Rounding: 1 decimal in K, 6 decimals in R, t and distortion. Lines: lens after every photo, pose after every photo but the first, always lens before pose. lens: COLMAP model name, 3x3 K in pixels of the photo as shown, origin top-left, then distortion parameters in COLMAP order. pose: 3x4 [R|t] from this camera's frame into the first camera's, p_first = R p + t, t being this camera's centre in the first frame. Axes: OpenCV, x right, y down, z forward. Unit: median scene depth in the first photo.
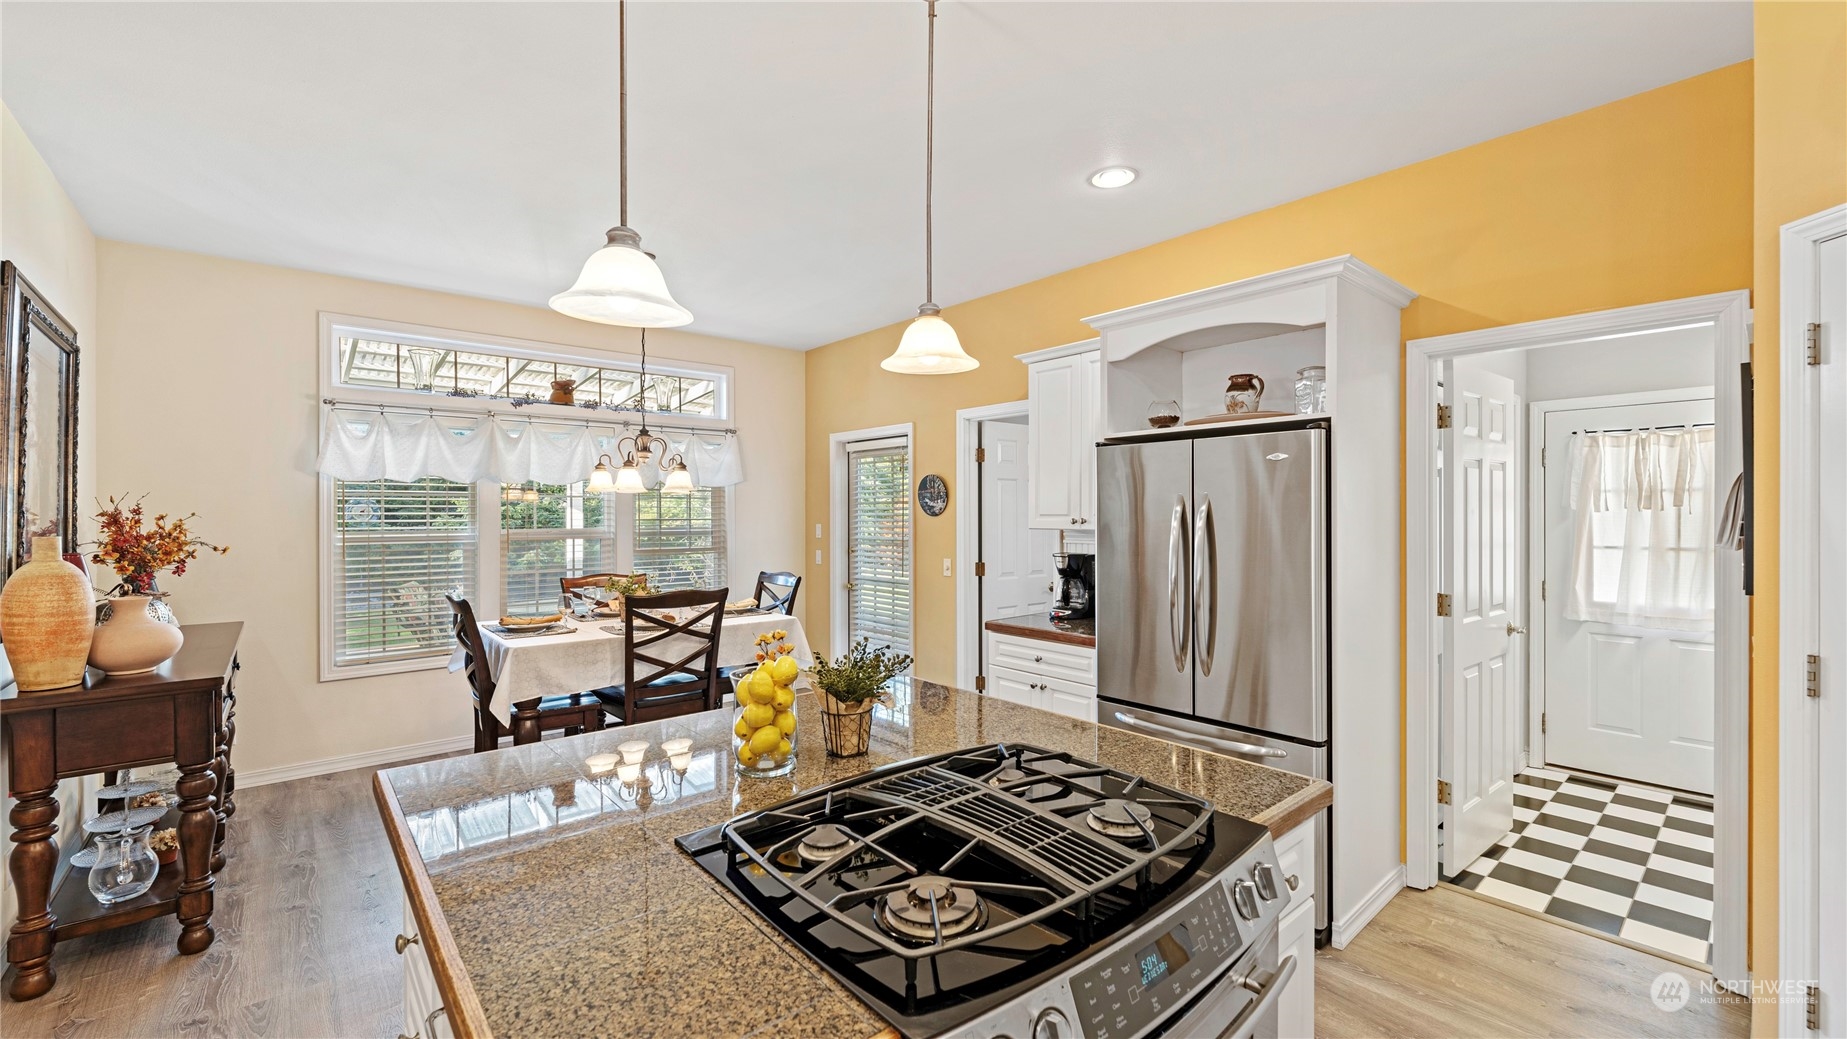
lens RADIAL K [[743.4, 0, 919.9], [0, 743.4, 515.4], [0, 0, 1]] dist [0.000609, -0.000298]
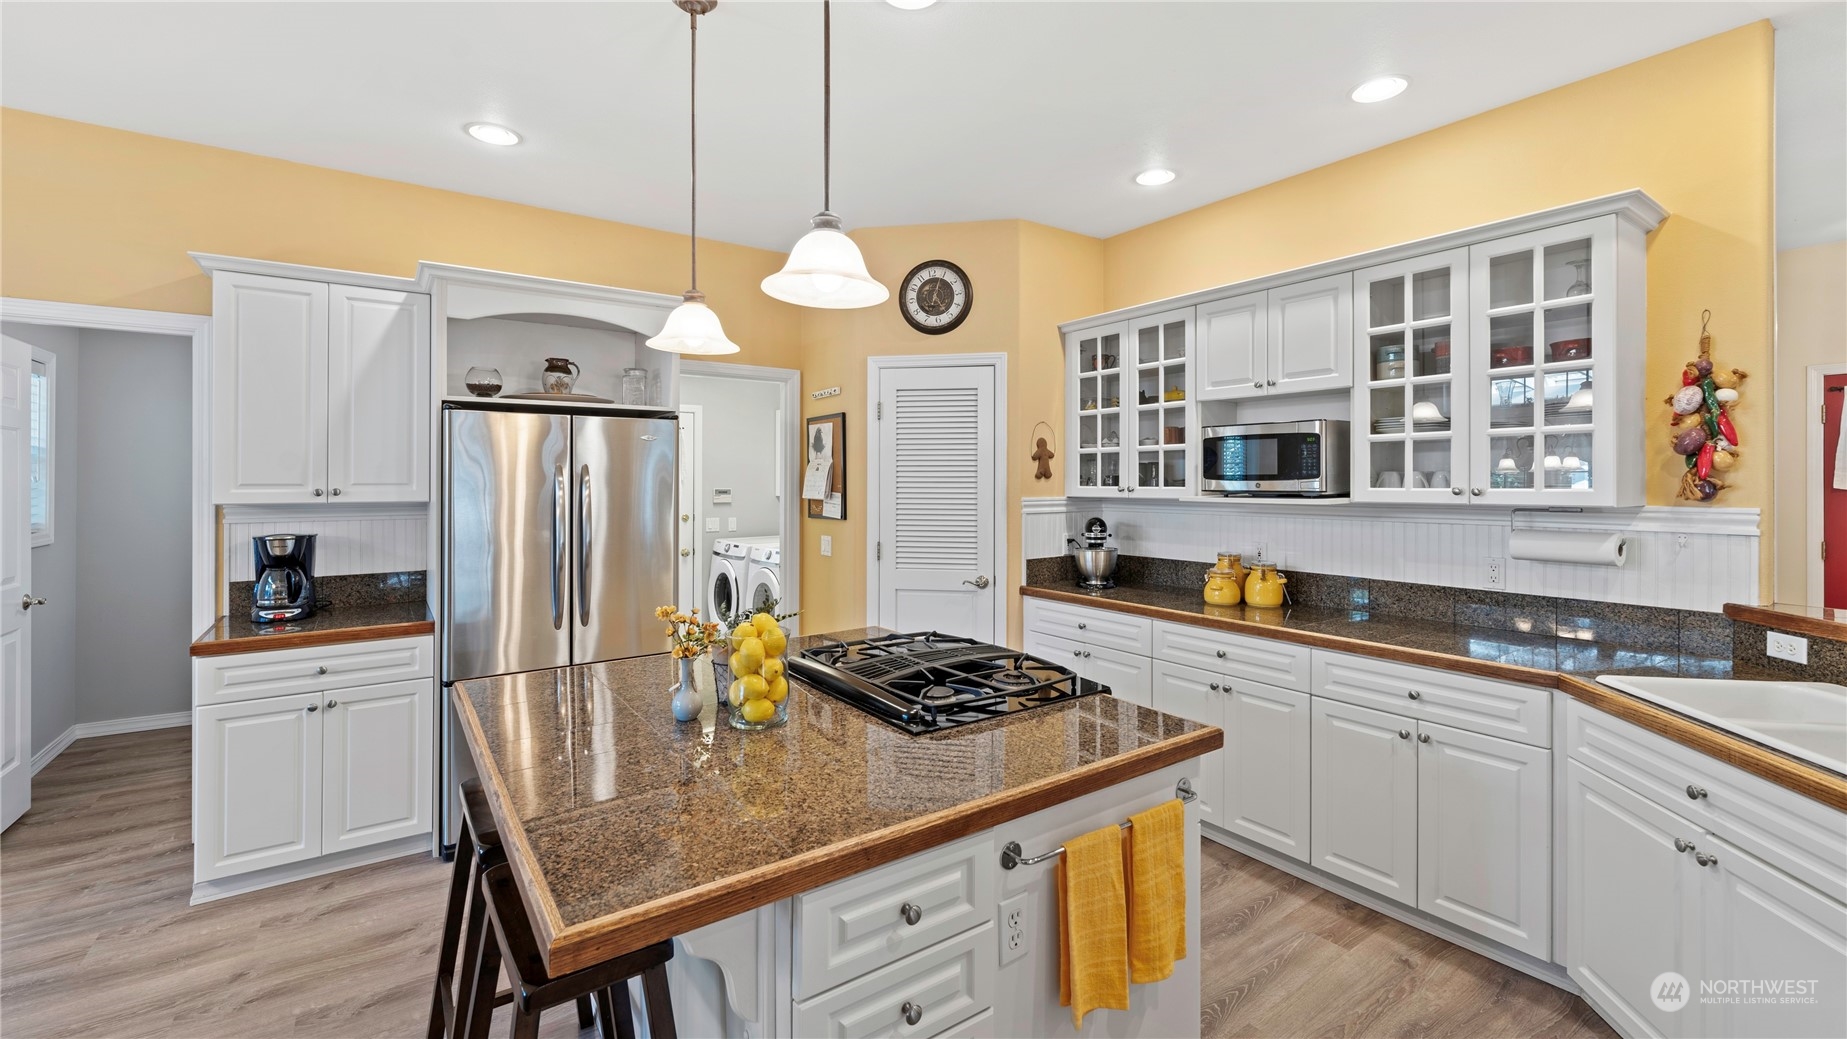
lens RADIAL K [[767.5, 0, 924.3], [0, 767.5, 475.5], [0, 0, 1]] dist [-0.001881, -0.000014]
pose [[0.091954, 0.009075, 0.995722, -0.534111], [0.002823, 0.999952, -0.009374, -0.000818], [-0.995759, 0.003673, 0.091923, 0.276555]]
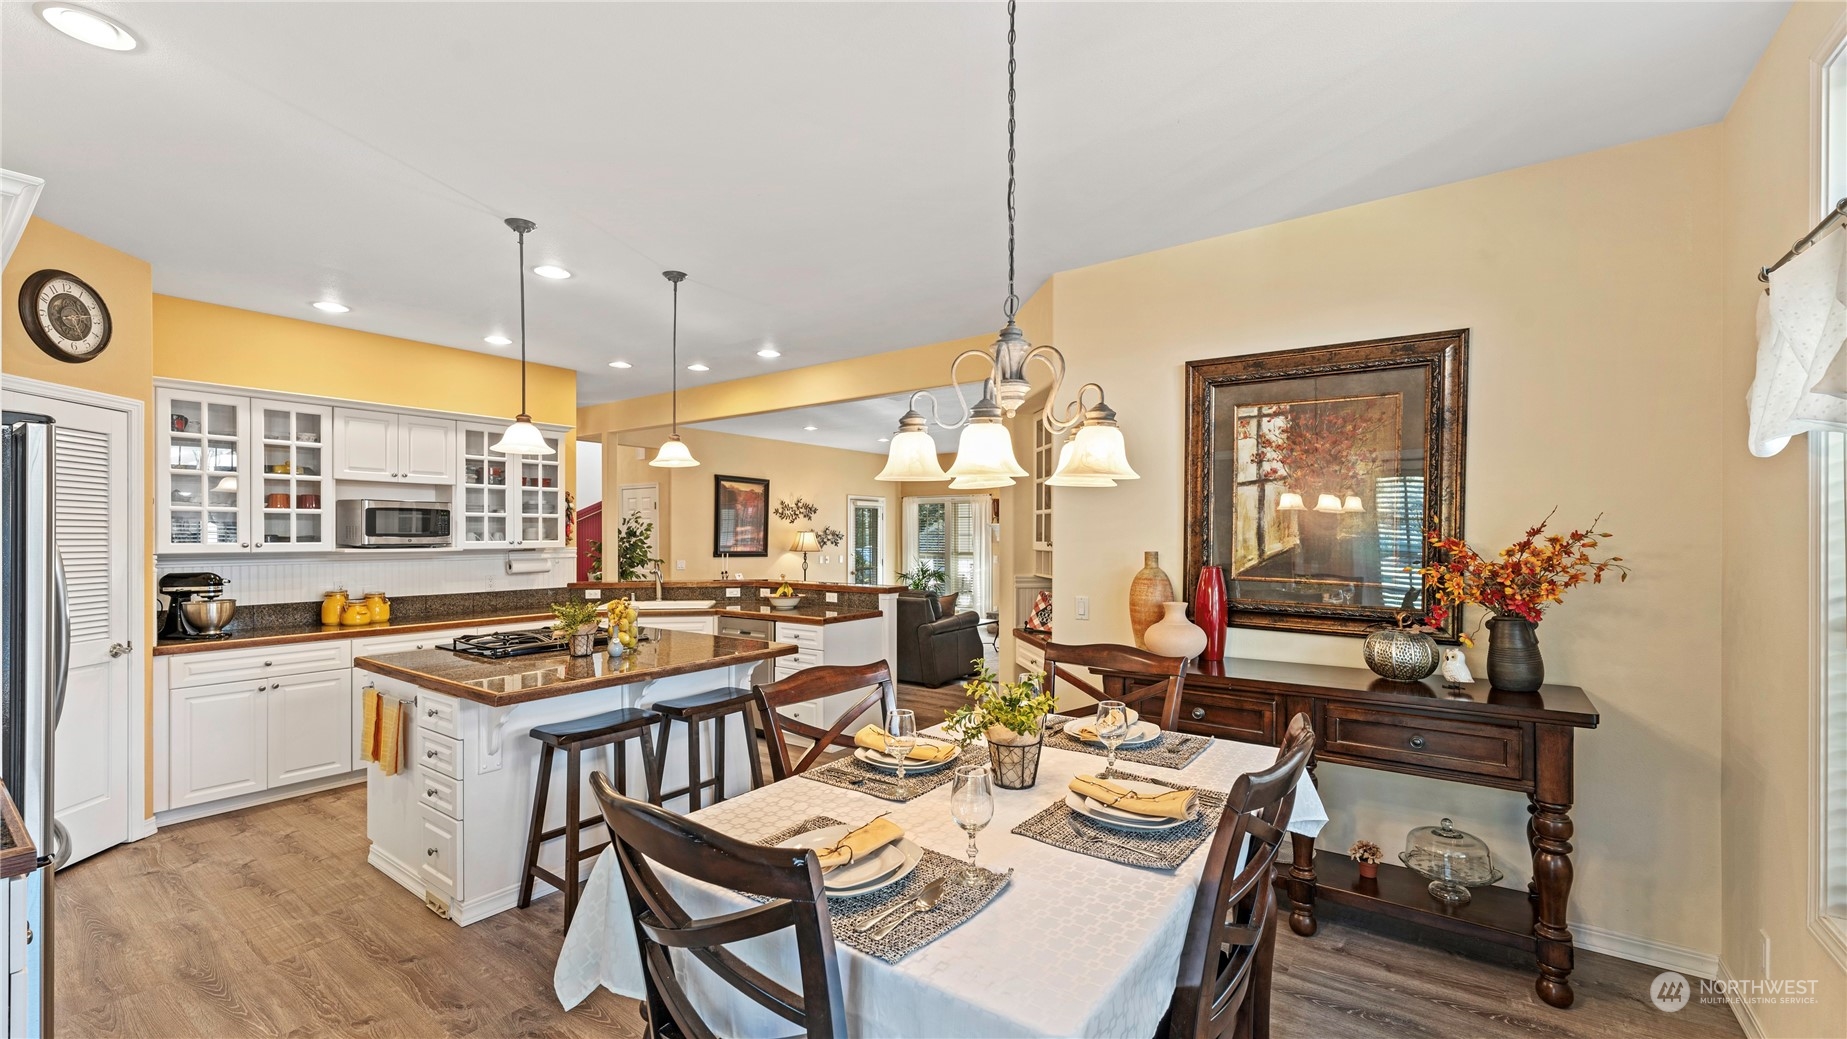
lens RADIAL K [[747.0, 0, 928.0], [0, 747.0, 535.5], [0, 0, 1]] dist [0.000391, -0.000056]
pose [[-0.971811, 0.002051, -0.235753, -0.237435], [0.001271, 0.999993, 0.003461, -0.008108], [0.235758, 0.003064, -0.971807, 1.426418]]
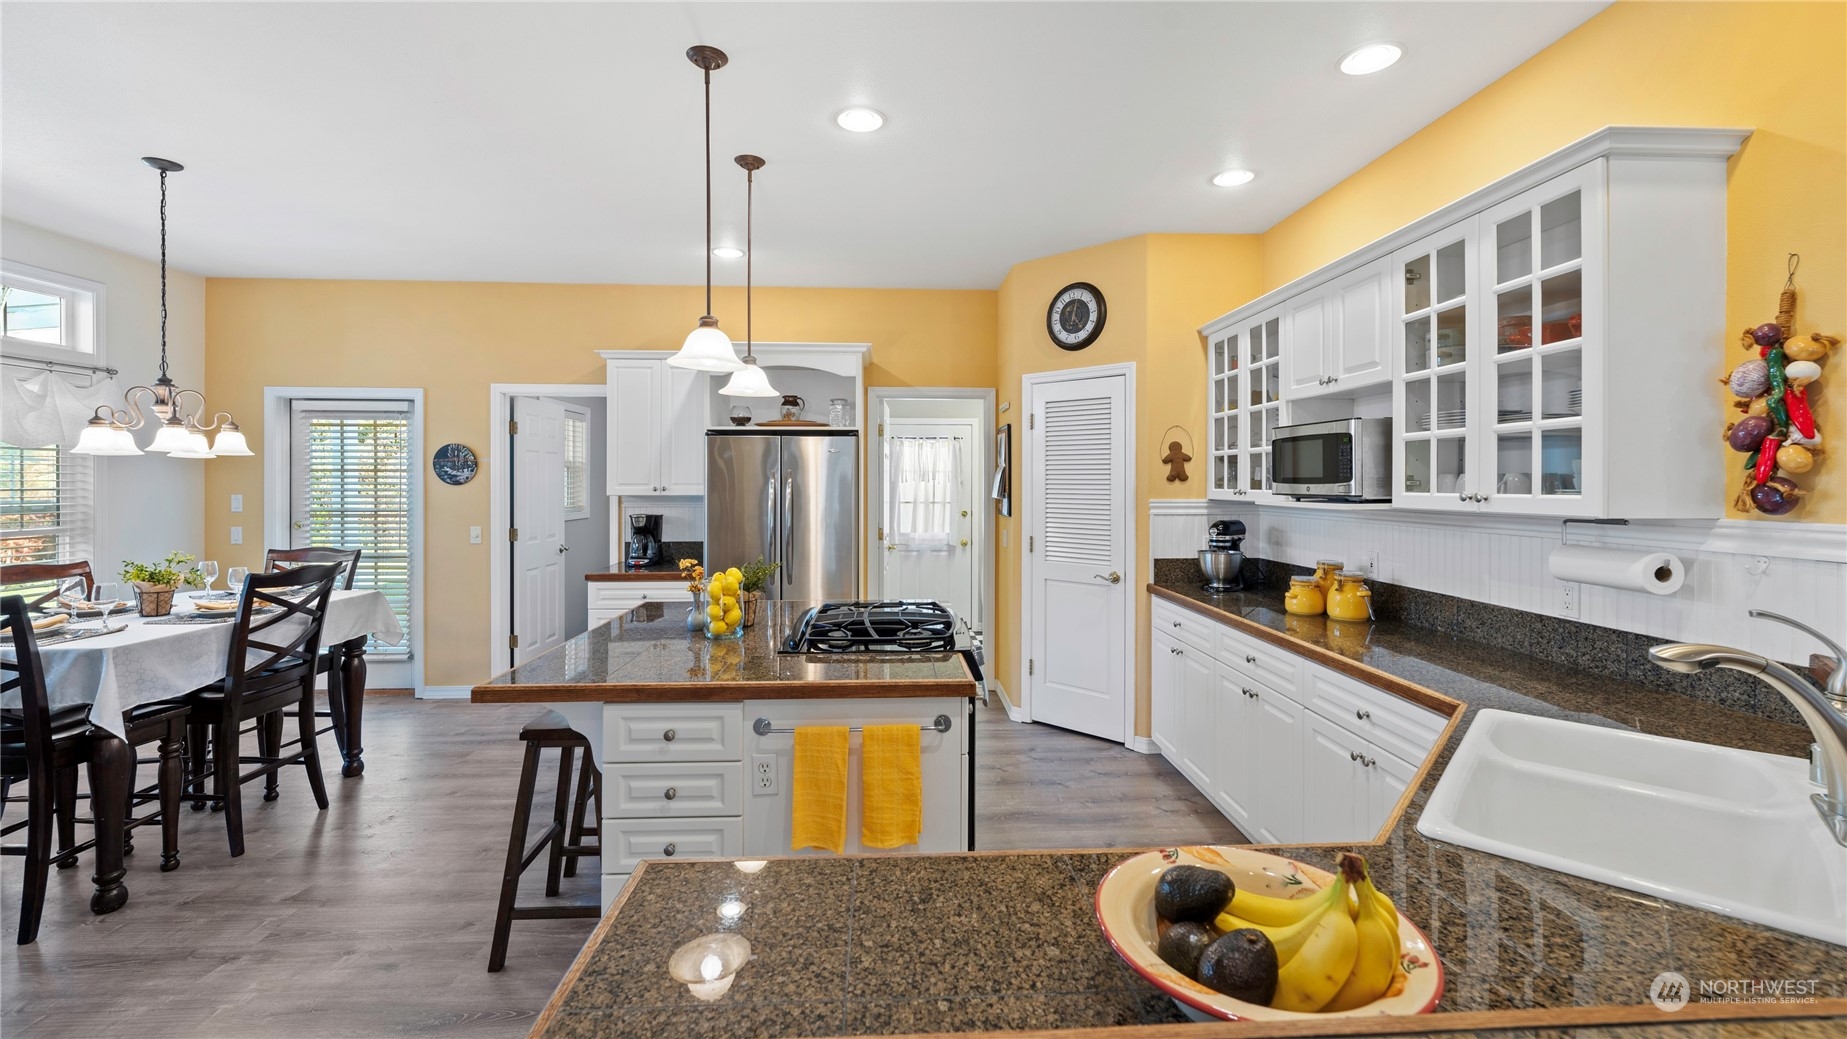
lens RADIAL K [[756.2, 0, 922.4], [0, 756.2, 481.4], [0, 0, 1]] dist [-0.000396, -0.000385]
pose [[0.612647, 0.003628, 0.790348, -0.532456], [-0.001239, 0.999993, -0.003630, -0.001223], [-0.790356, 0.001244, 0.612647, -0.164172]]
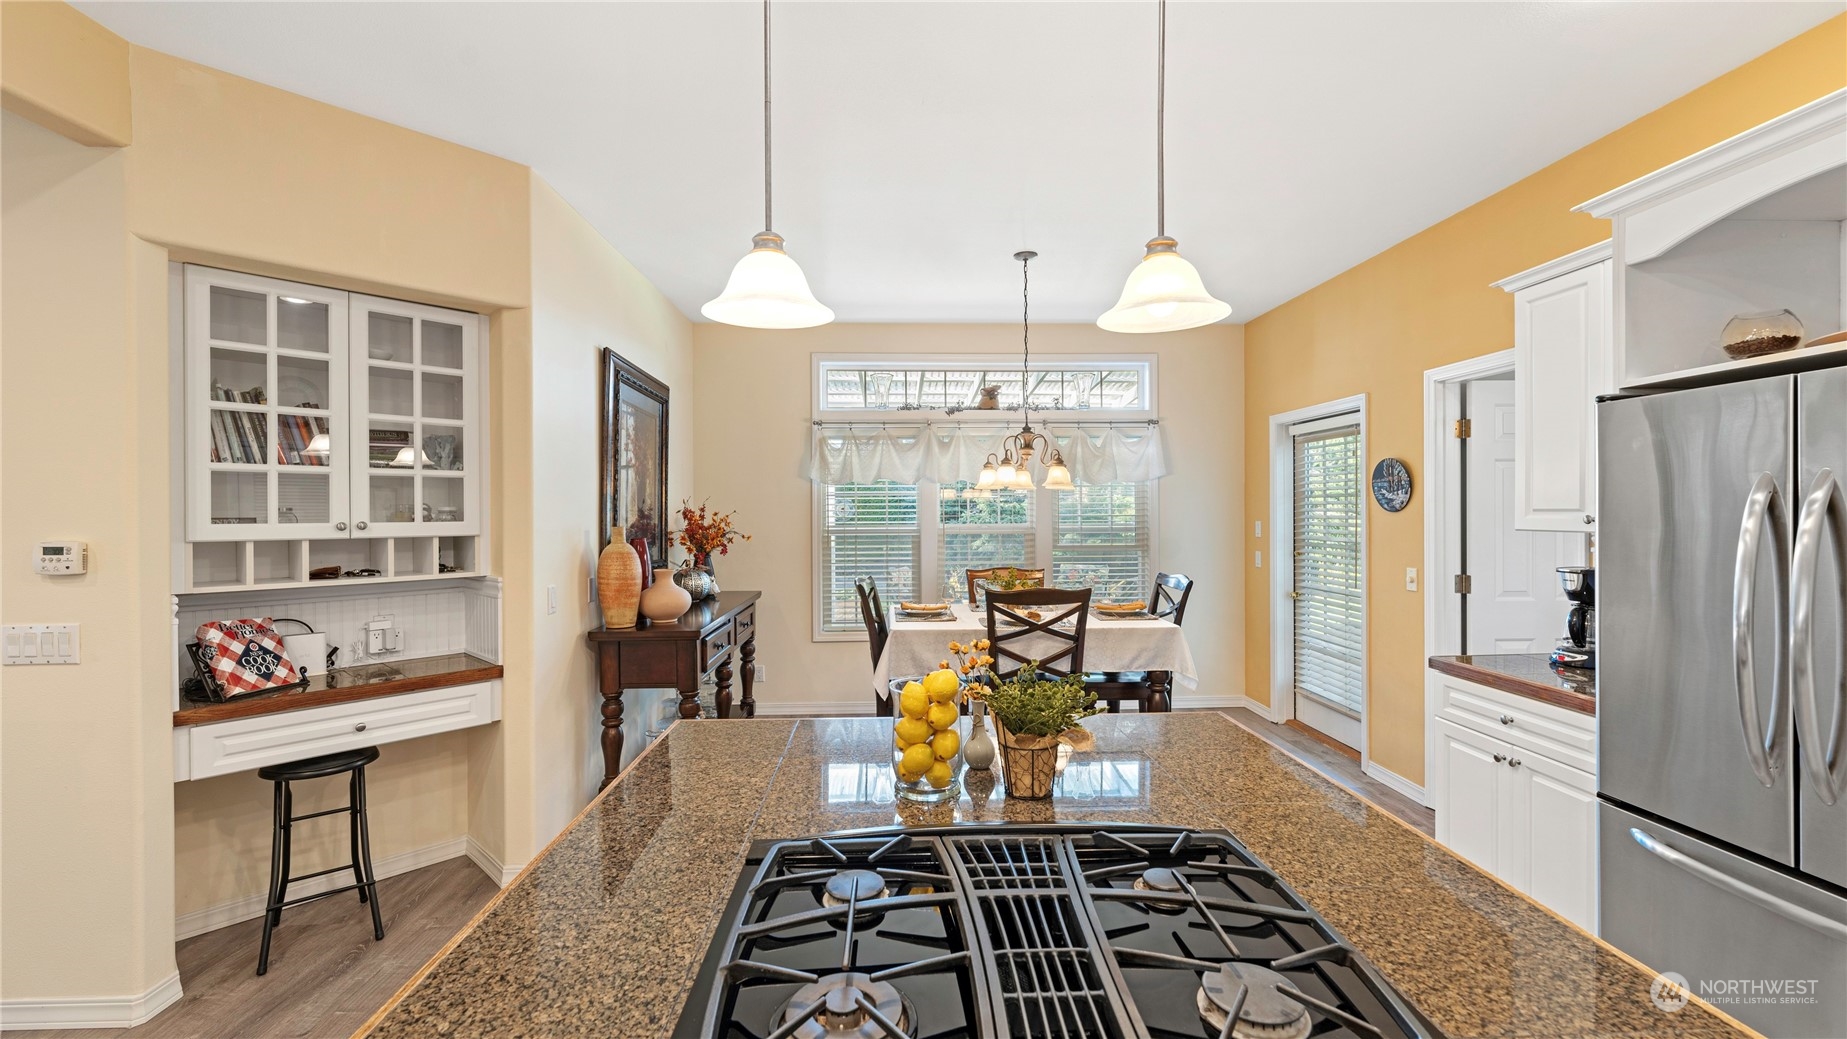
lens RADIAL K [[743.4, 0, 919.9], [0, 743.4, 515.4], [0, 0, 1]] dist [0.000609, -0.000298]
pose [[0.785886, 0.001252, -0.618370, 0.145027], [0.002210, 0.999986, 0.004832, -0.000262], [0.618367, -0.005164, 0.785872, 0.116962]]
